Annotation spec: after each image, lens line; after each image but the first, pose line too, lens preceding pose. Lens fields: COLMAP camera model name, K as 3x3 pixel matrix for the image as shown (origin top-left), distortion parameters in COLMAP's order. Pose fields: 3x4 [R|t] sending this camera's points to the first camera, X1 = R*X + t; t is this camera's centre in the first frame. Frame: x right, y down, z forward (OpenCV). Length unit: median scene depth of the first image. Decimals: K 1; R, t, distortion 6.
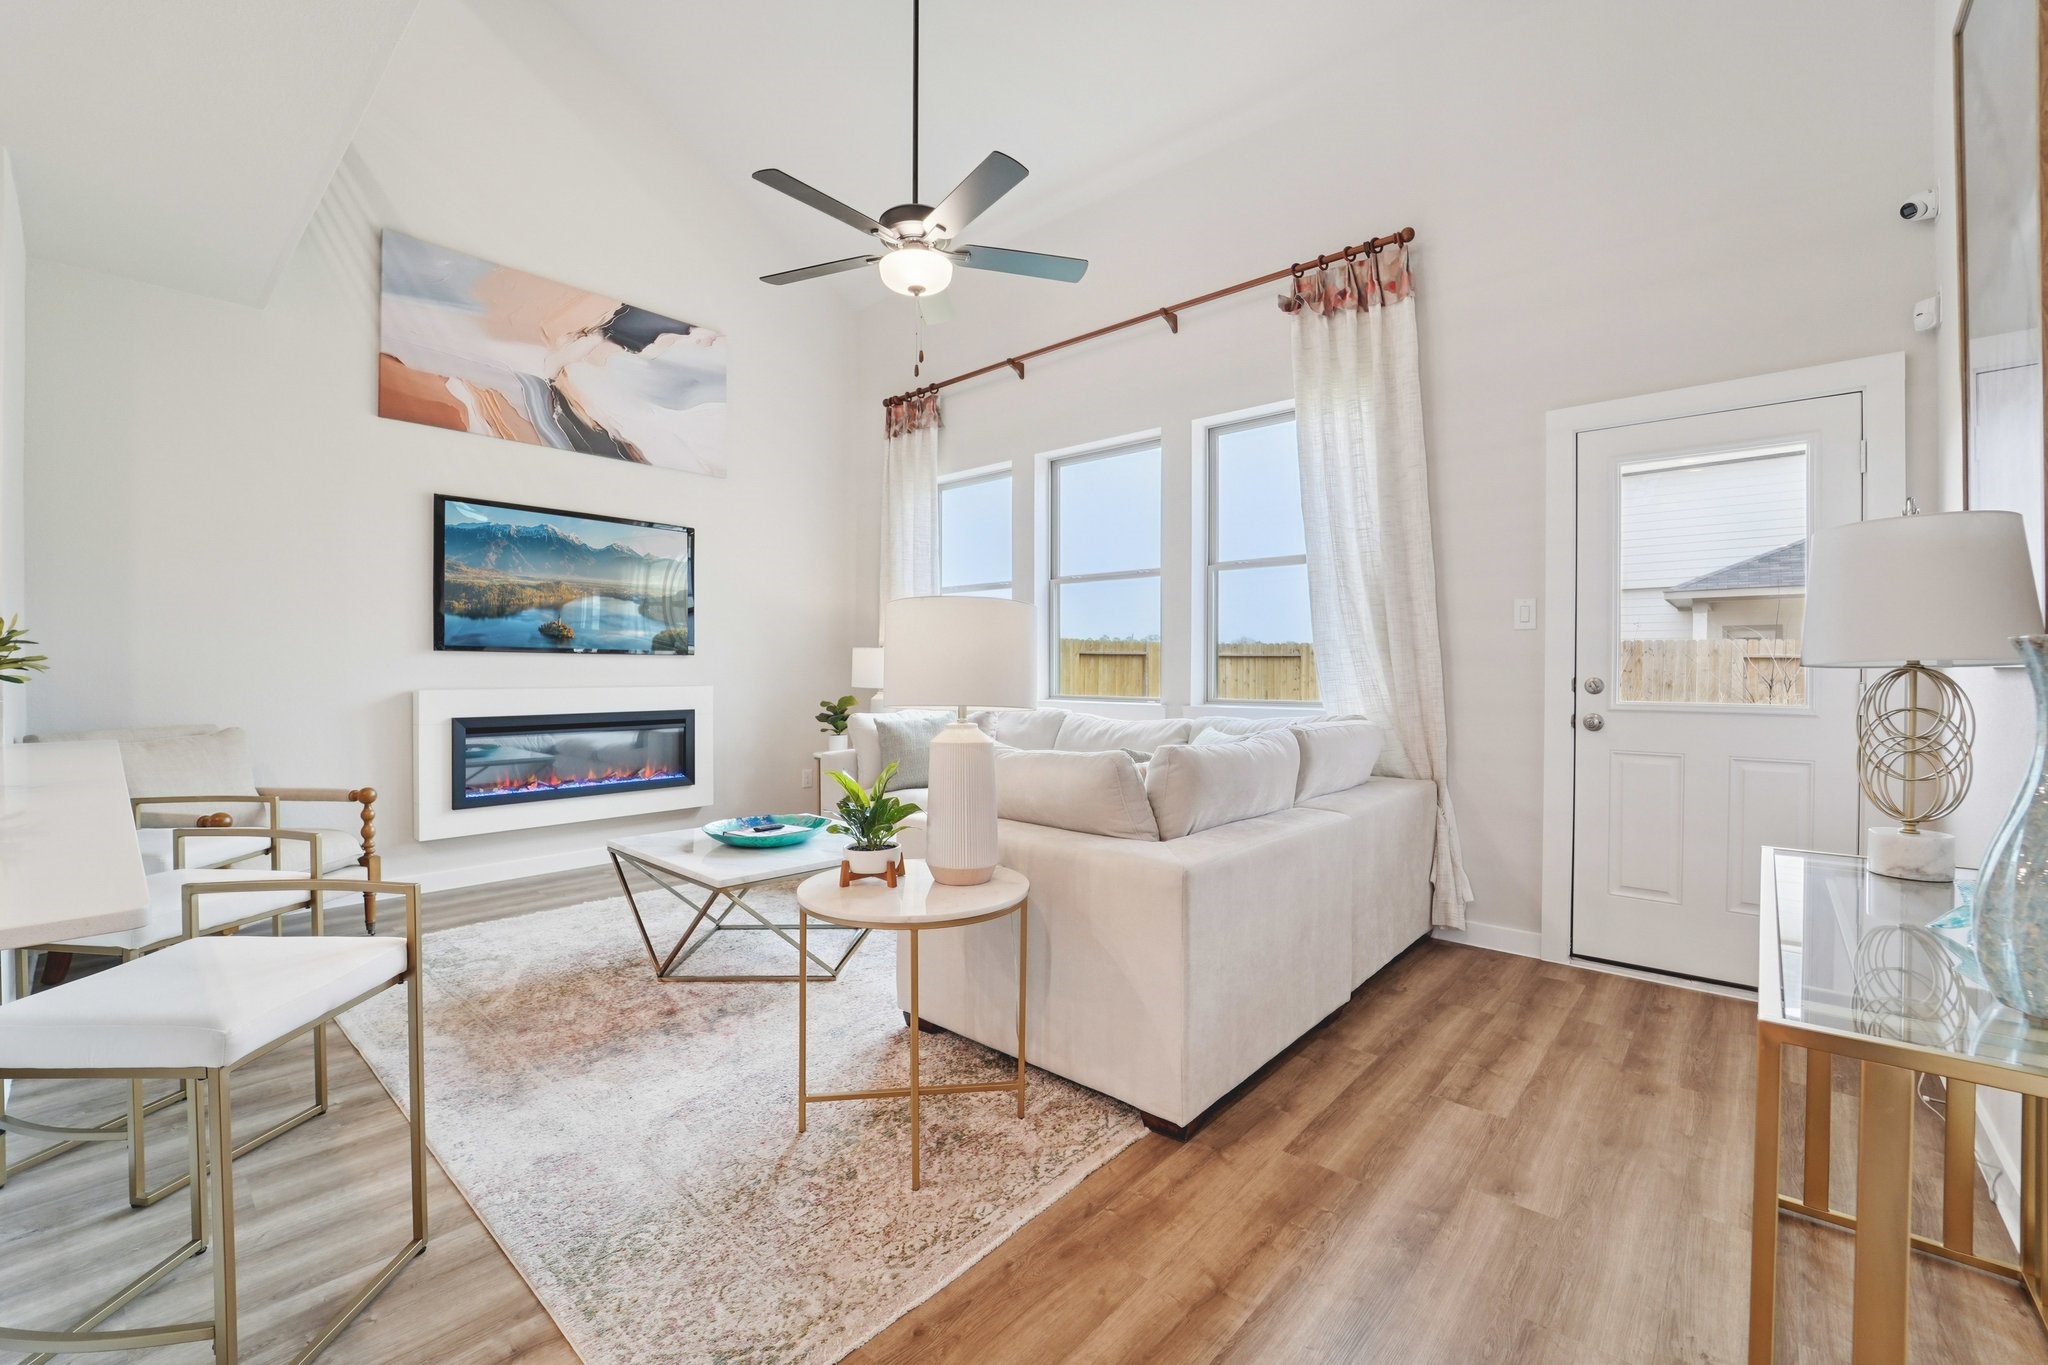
lens RADIAL K [[851.1, 0, 1020.3], [0, 851.1, 679.4], [0, 0, 1]] dist [-0.024193, 0.001348]
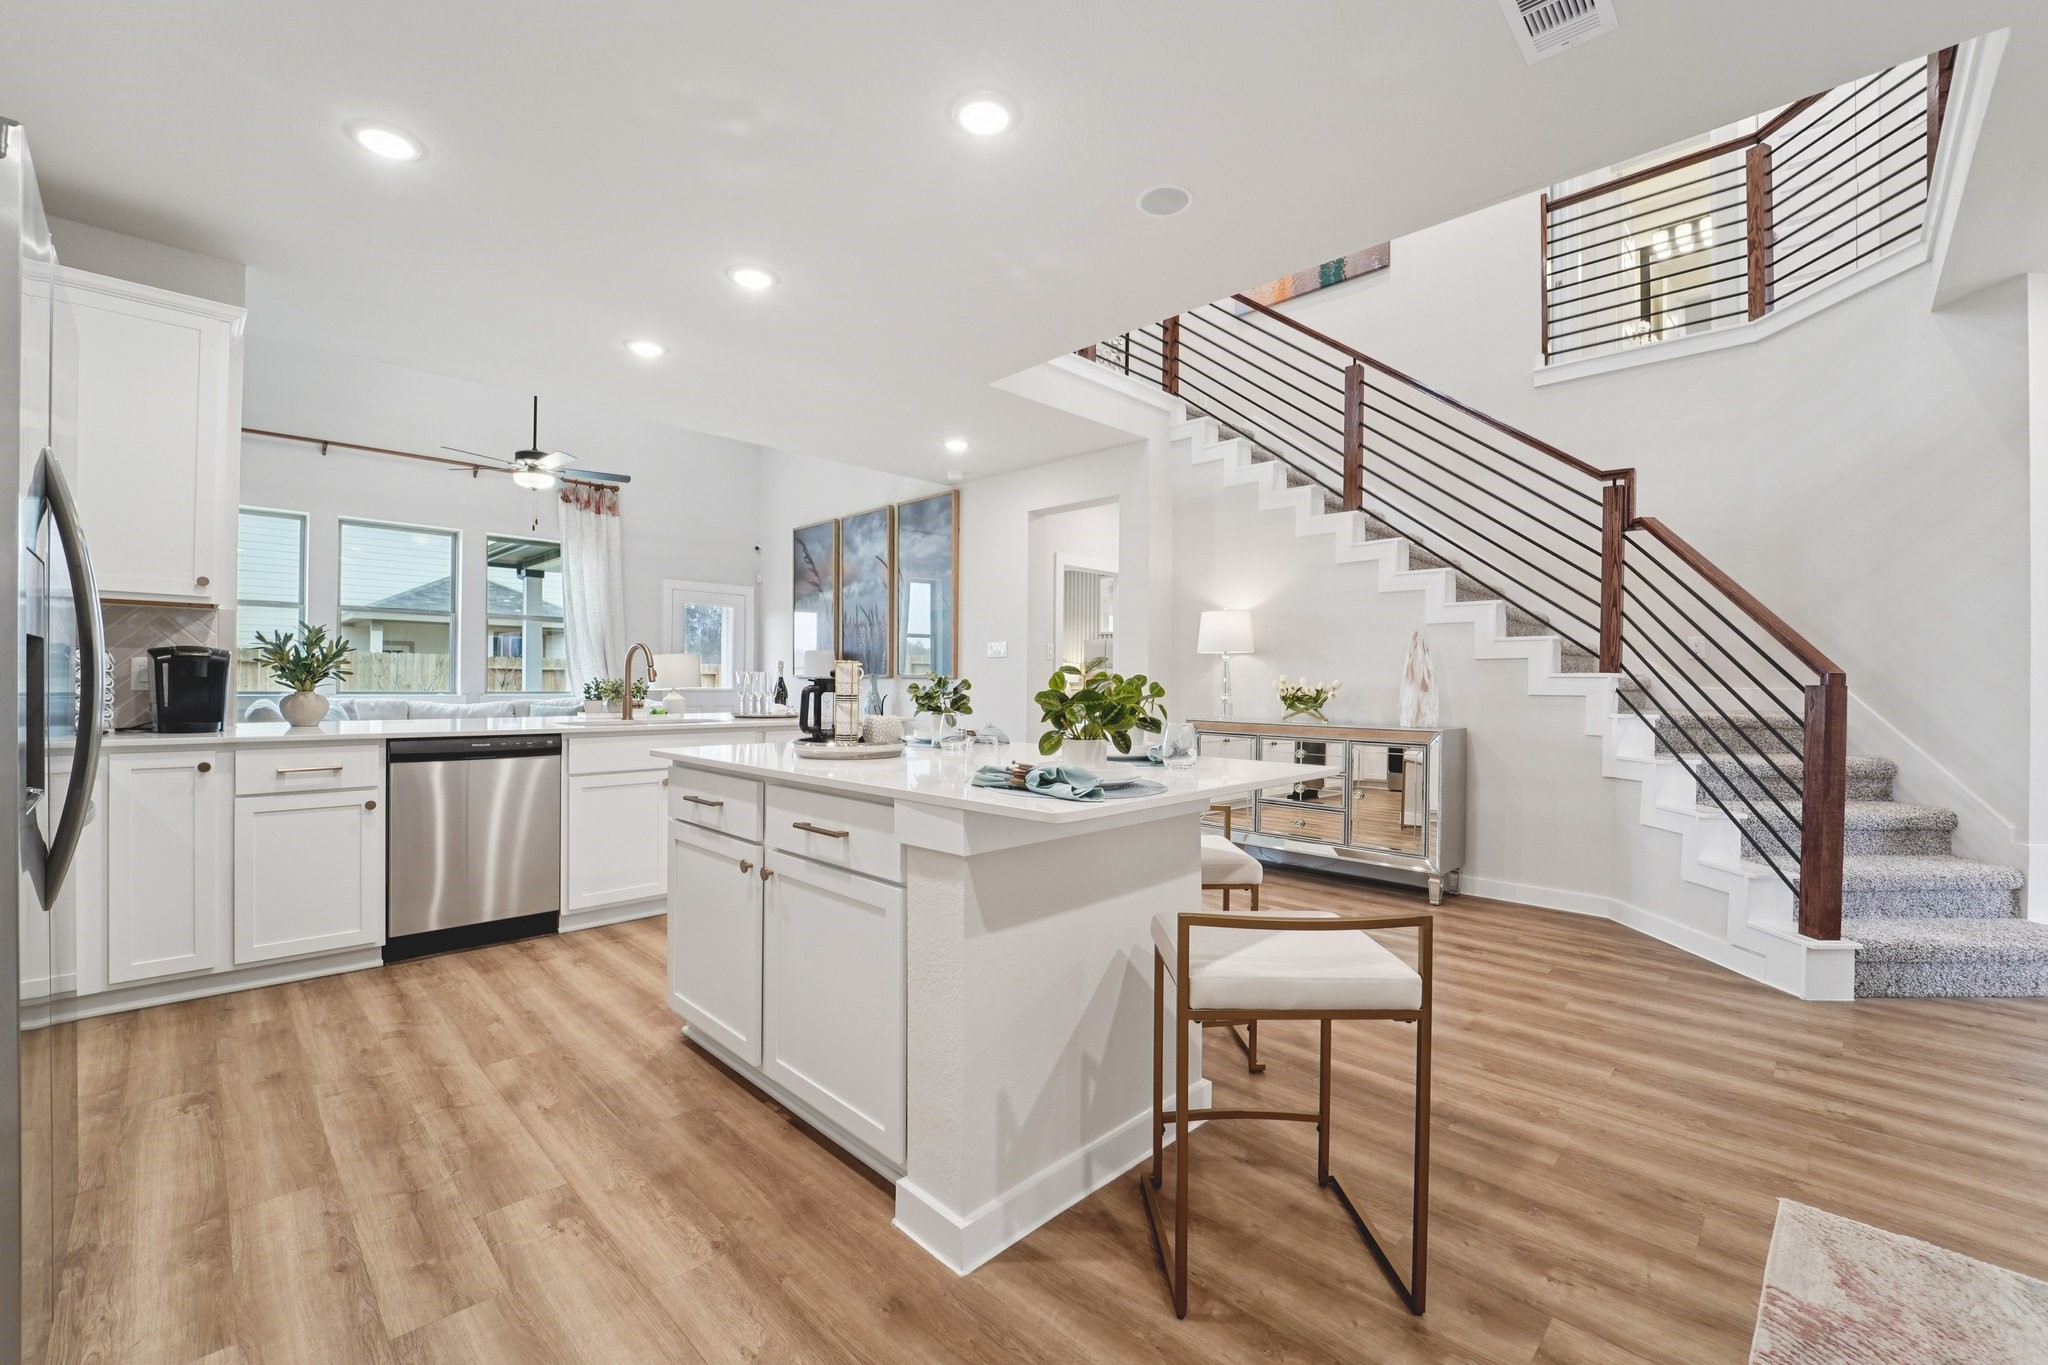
lens RADIAL K [[851.1, 0, 1035.7], [0, 851.1, 685.5], [0, 0, 1]] dist [-0.024193, 0.001348]
pose [[0.043717, -0.004572, 0.999034, -1.672459], [0.000398, 0.999990, 0.004558, 0.004756], [-0.999044, 0.000198, 0.043718, -0.237019]]
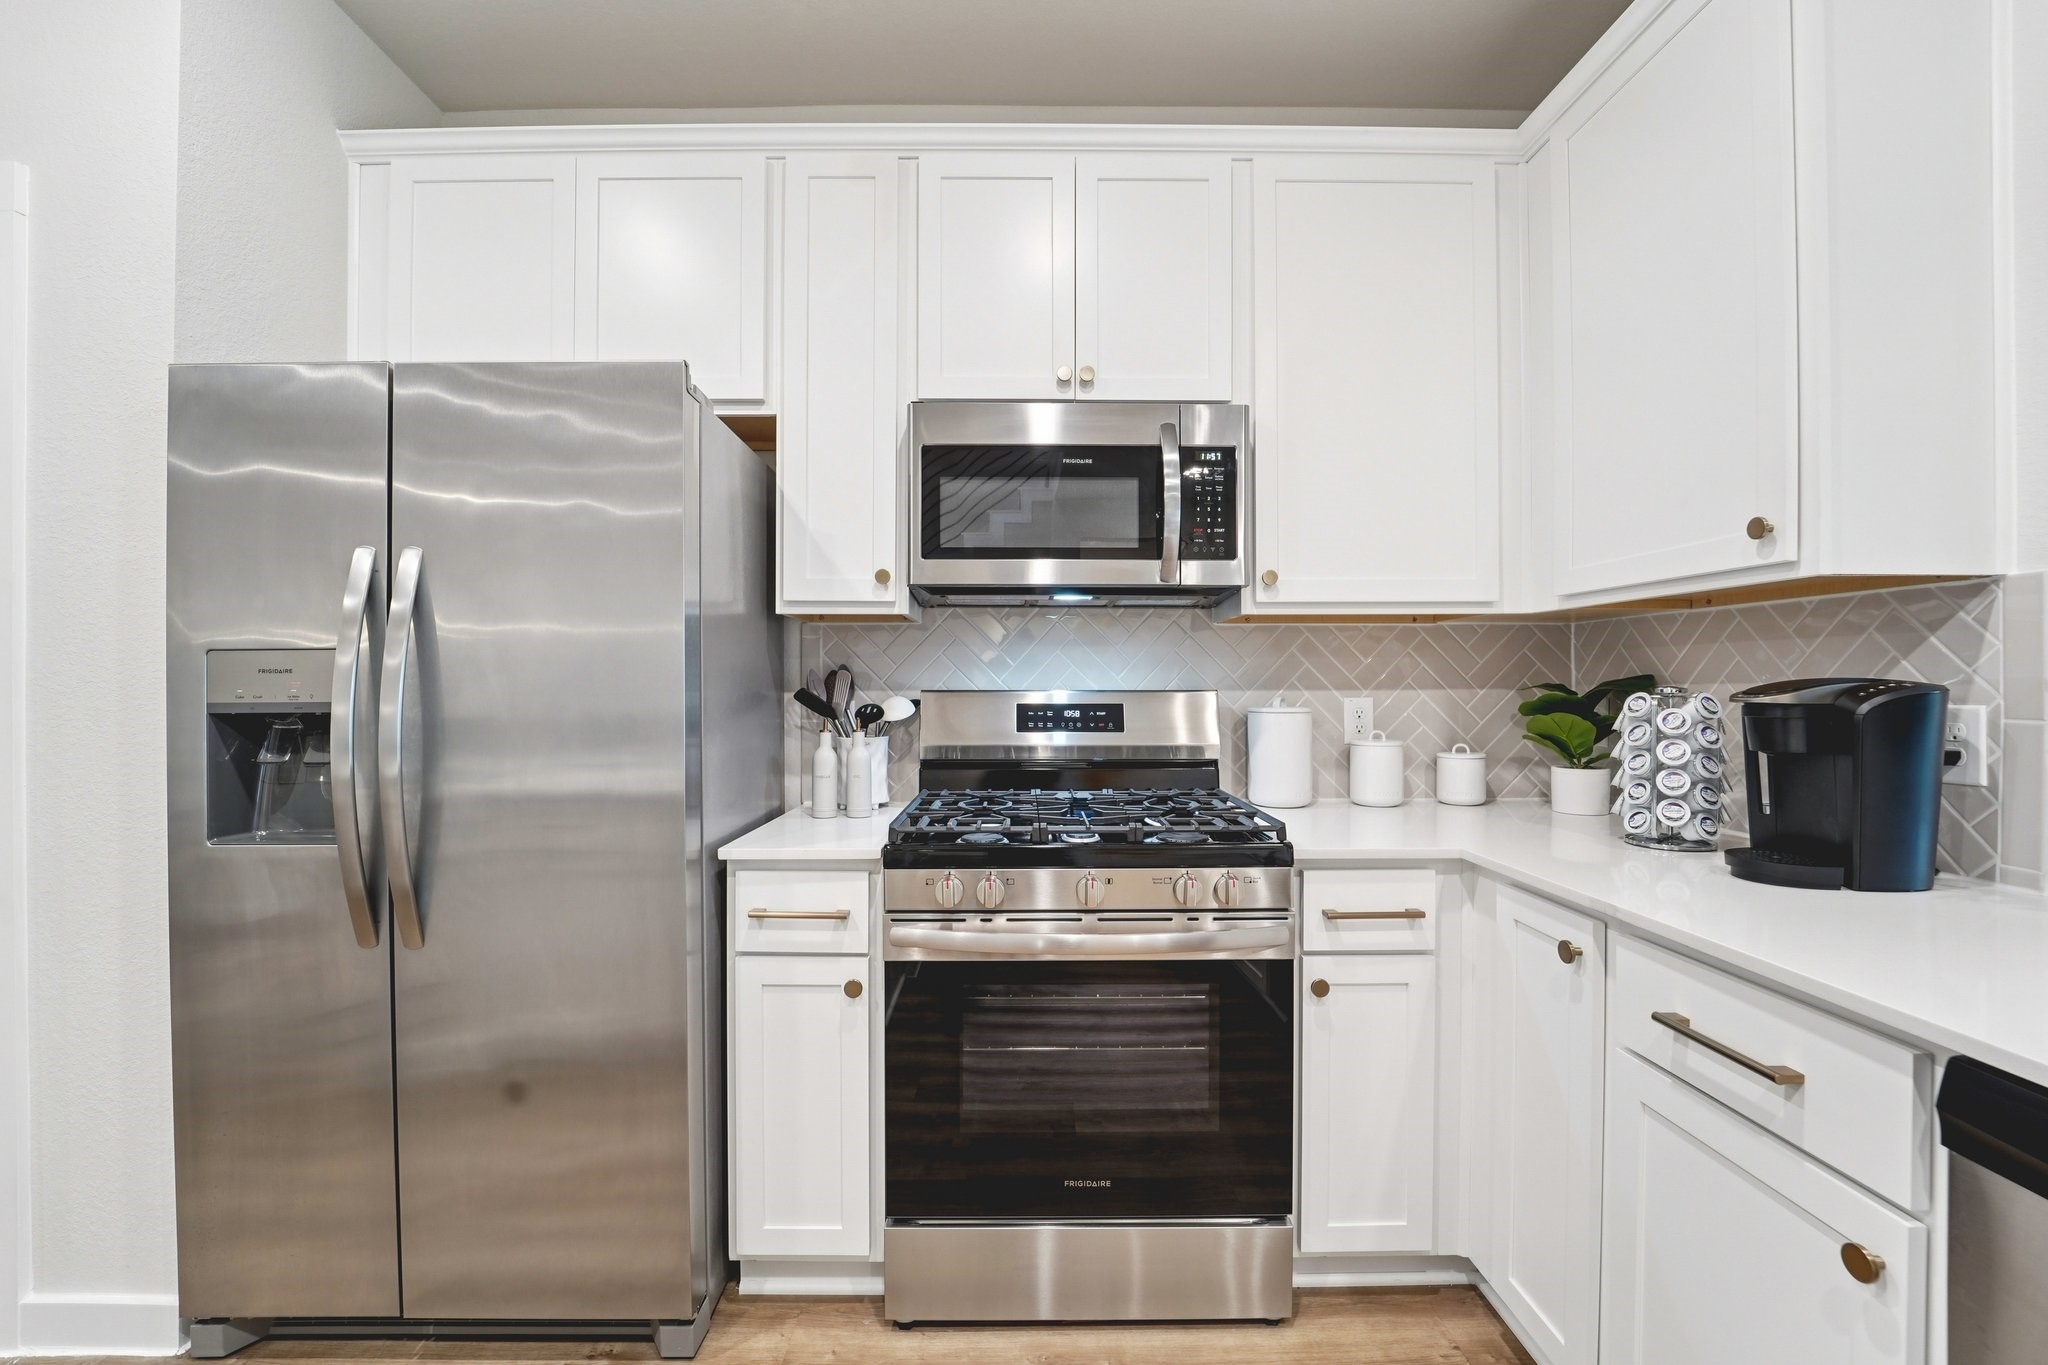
lens RADIAL K [[851.1, 0, 1020.6], [0, 851.1, 683.8], [0, 0, 1]] dist [-0.024193, 0.001348]
pose [[0.668354, -0.005065, -0.743826, -0.876936], [-0.005133, 0.999922, -0.011420, -0.022144], [0.743825, 0.011450, 0.668276, 0.136489]]
